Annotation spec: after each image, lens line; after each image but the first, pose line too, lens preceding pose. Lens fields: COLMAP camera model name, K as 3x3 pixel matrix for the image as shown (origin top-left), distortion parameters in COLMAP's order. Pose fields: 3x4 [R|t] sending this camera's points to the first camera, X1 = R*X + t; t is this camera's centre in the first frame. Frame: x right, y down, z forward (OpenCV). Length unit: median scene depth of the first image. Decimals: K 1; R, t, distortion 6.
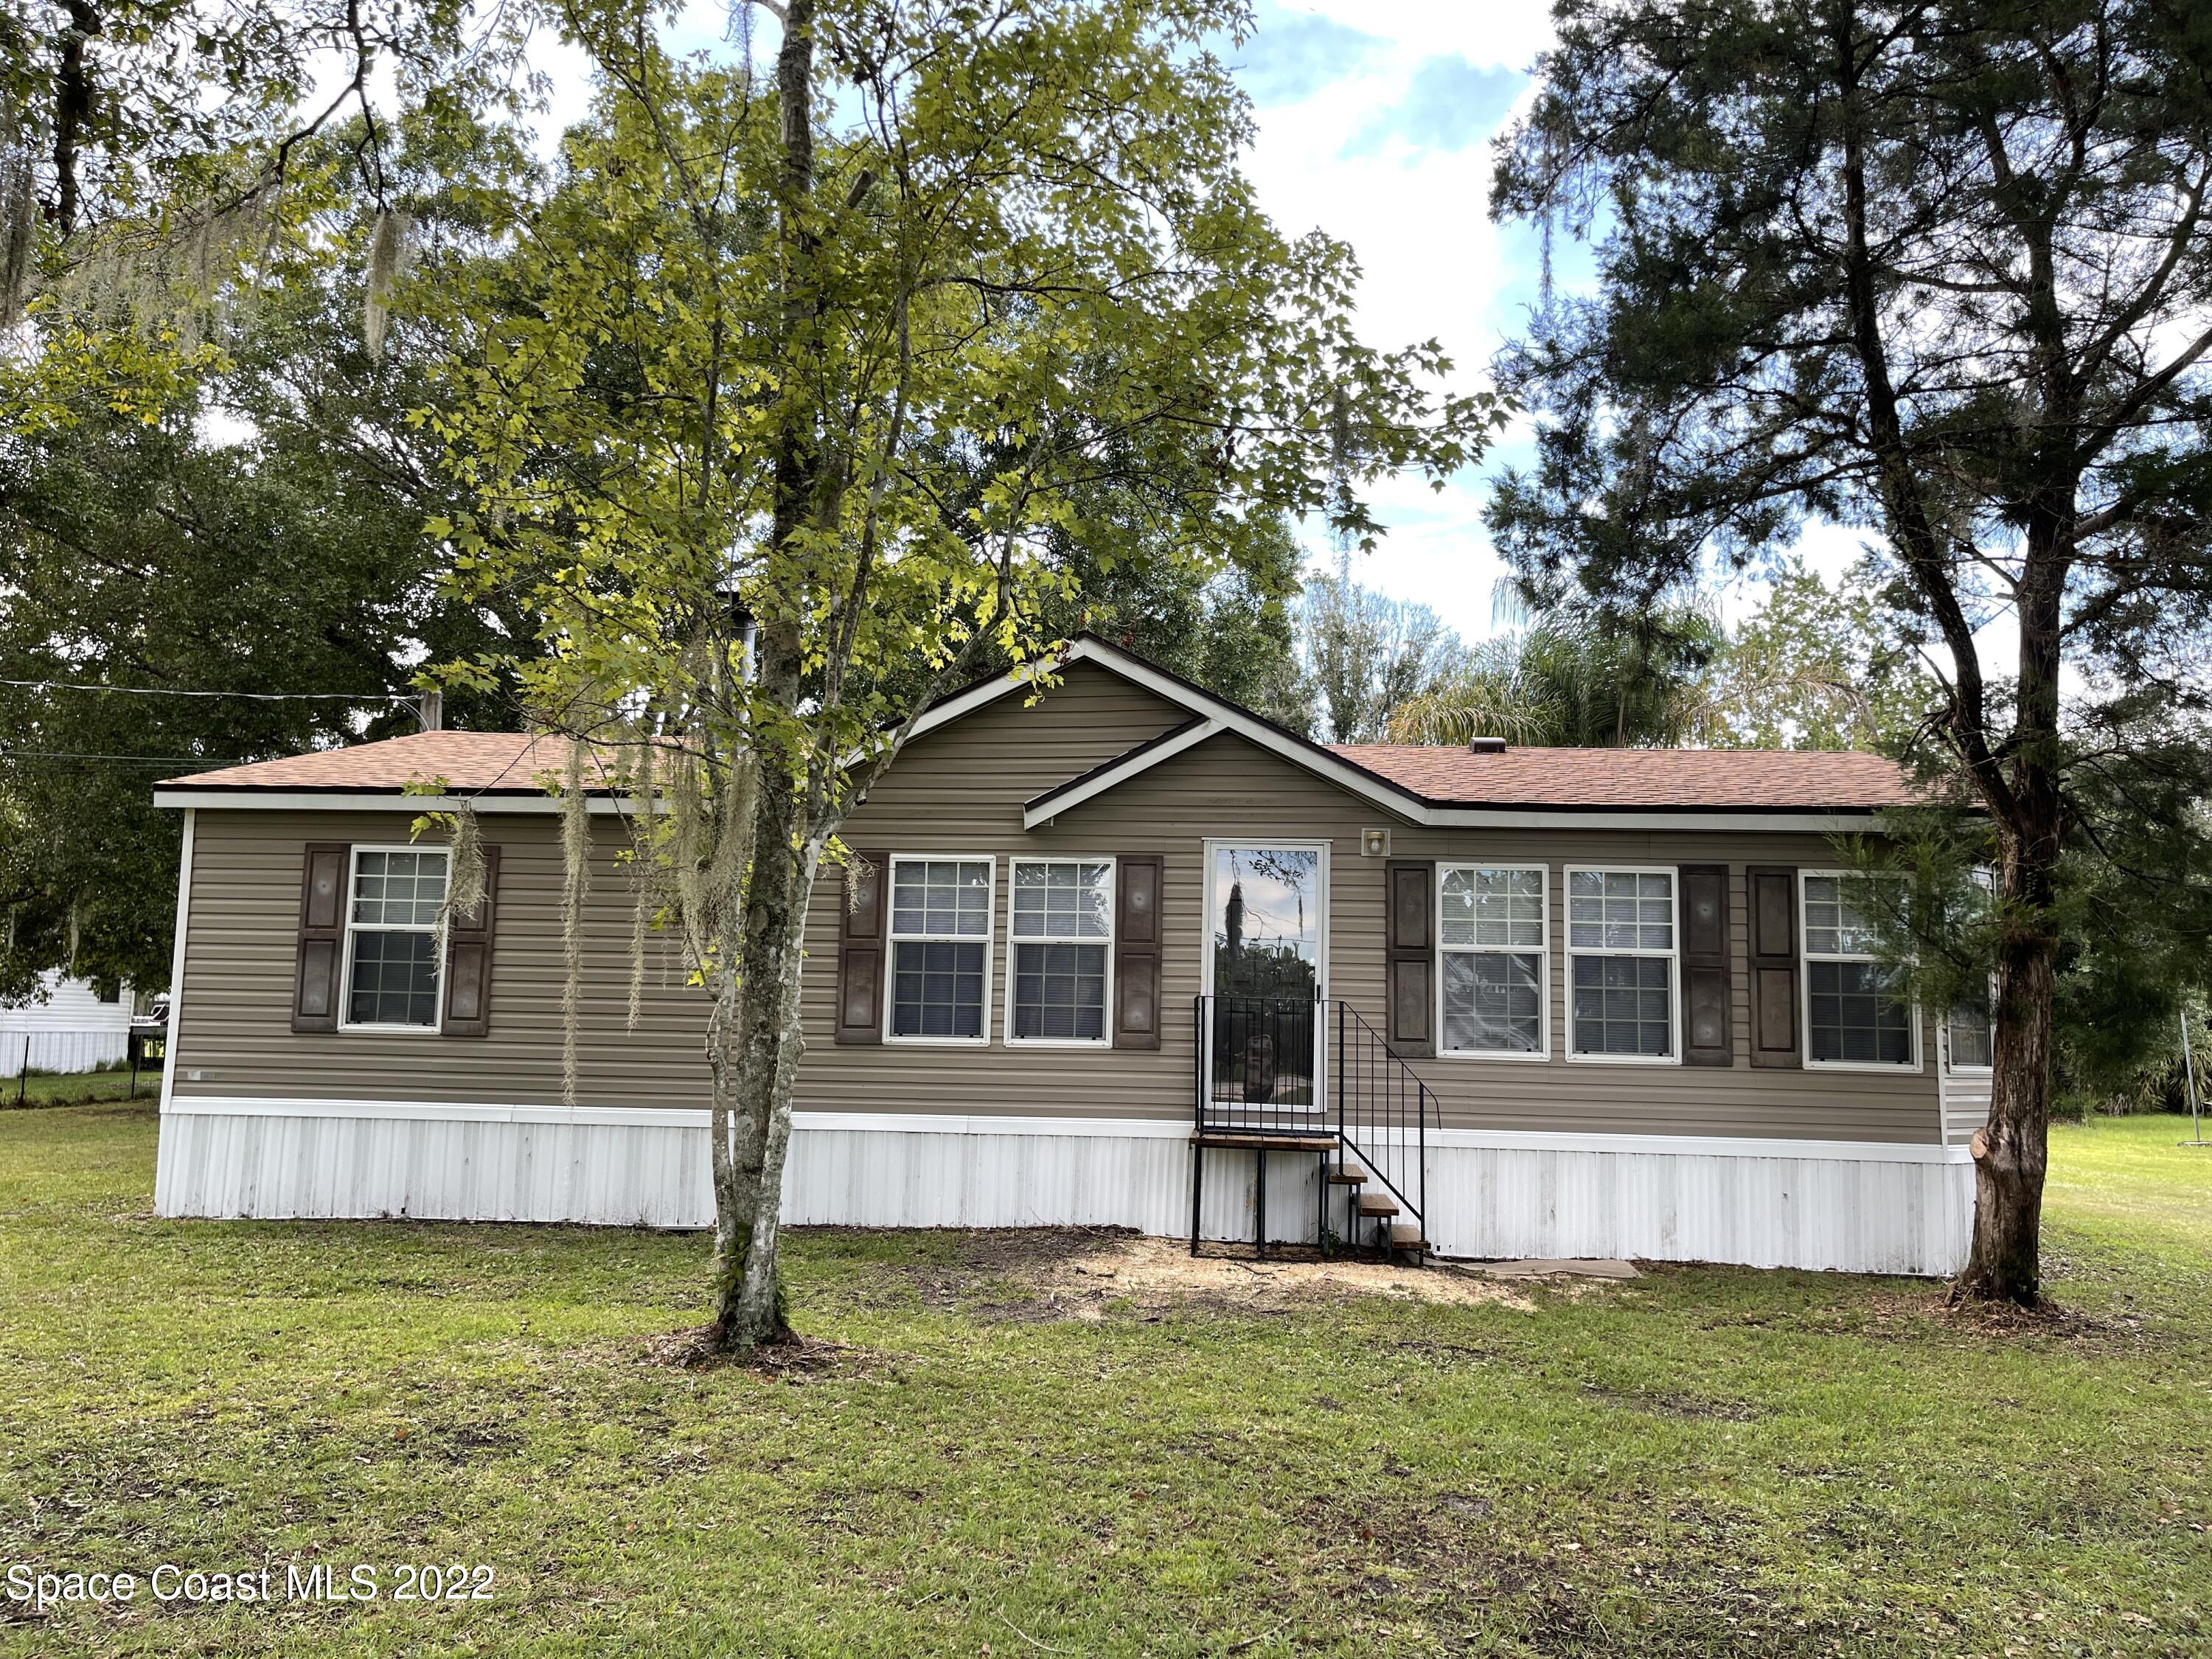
lens RADIAL K [[1661.0, 0, 1106.0], [0, 1661.0, 829.5], [0, 0, 1]] dist [0.060882, -0.092503]
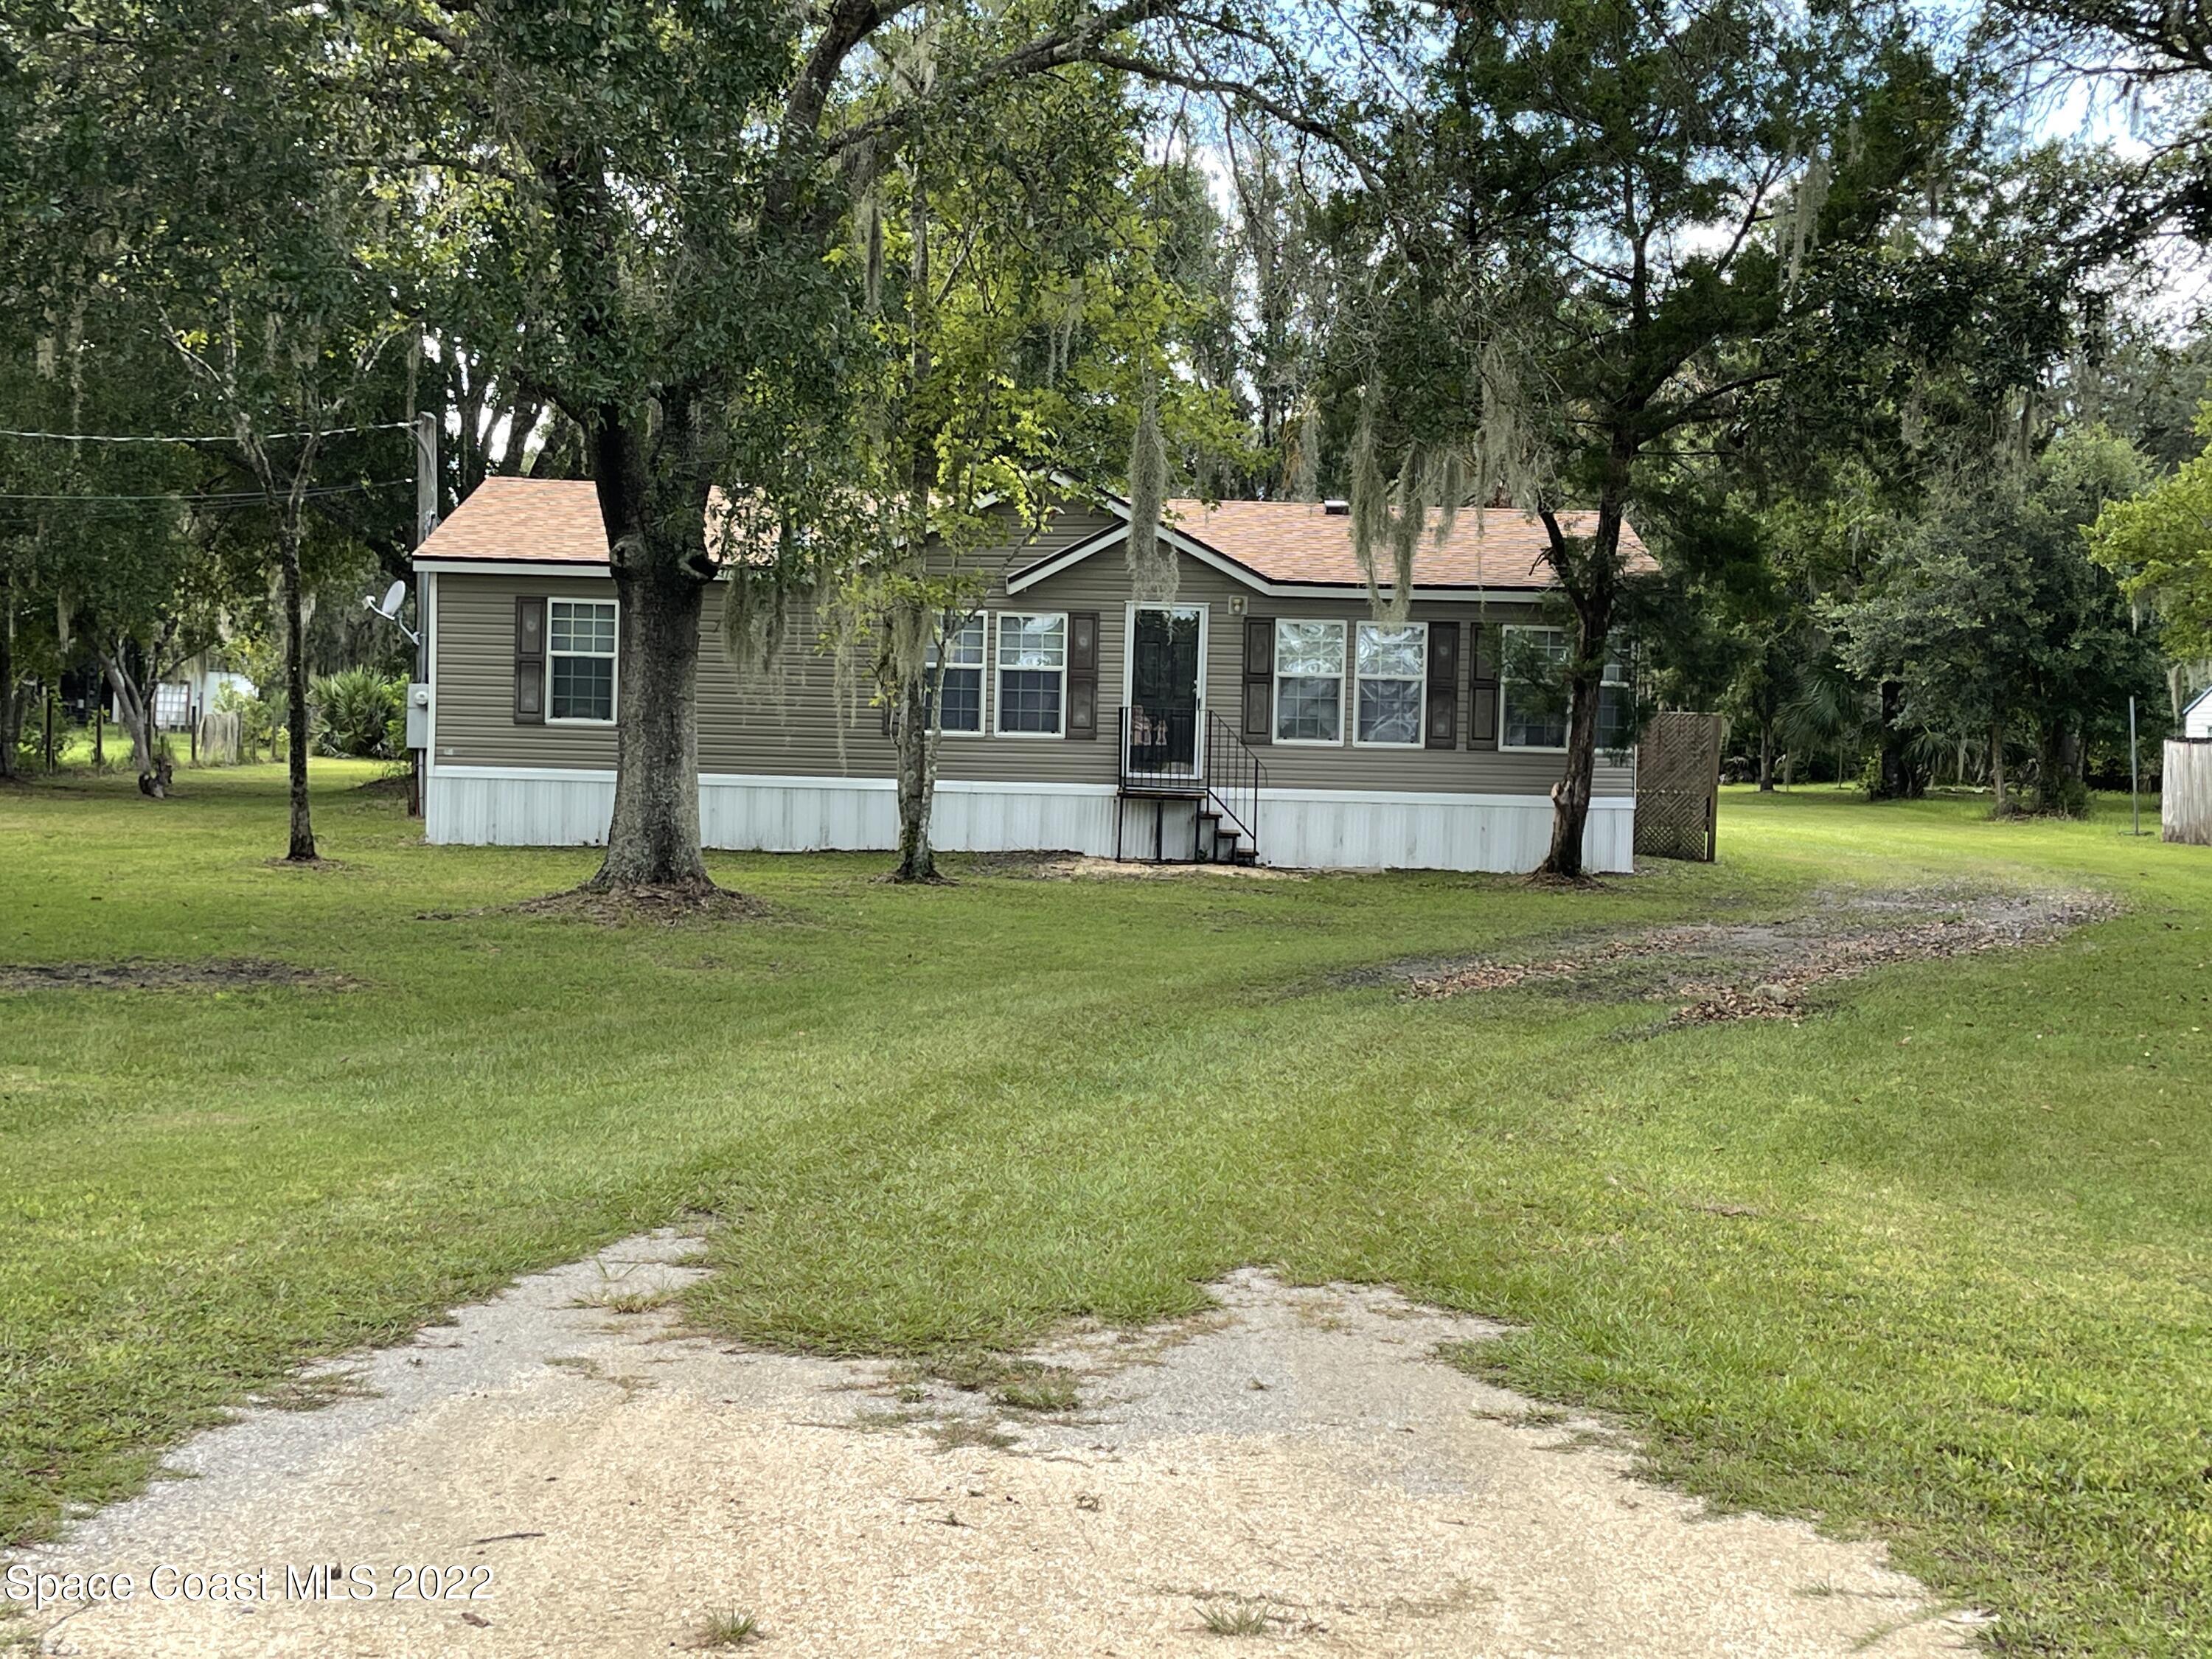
lens RADIAL K [[3092.9, 0, 1106.0], [0, 3092.9, 829.5], [0, 0, 1]] dist [0.545514, -0.001377]
pose [[0.997194, -0.000451, 0.074858, -0.172629], [-0.012157, 0.985732, 0.167884, -0.266725], [-0.073866, -0.168323, 0.982960, -1.832683]]
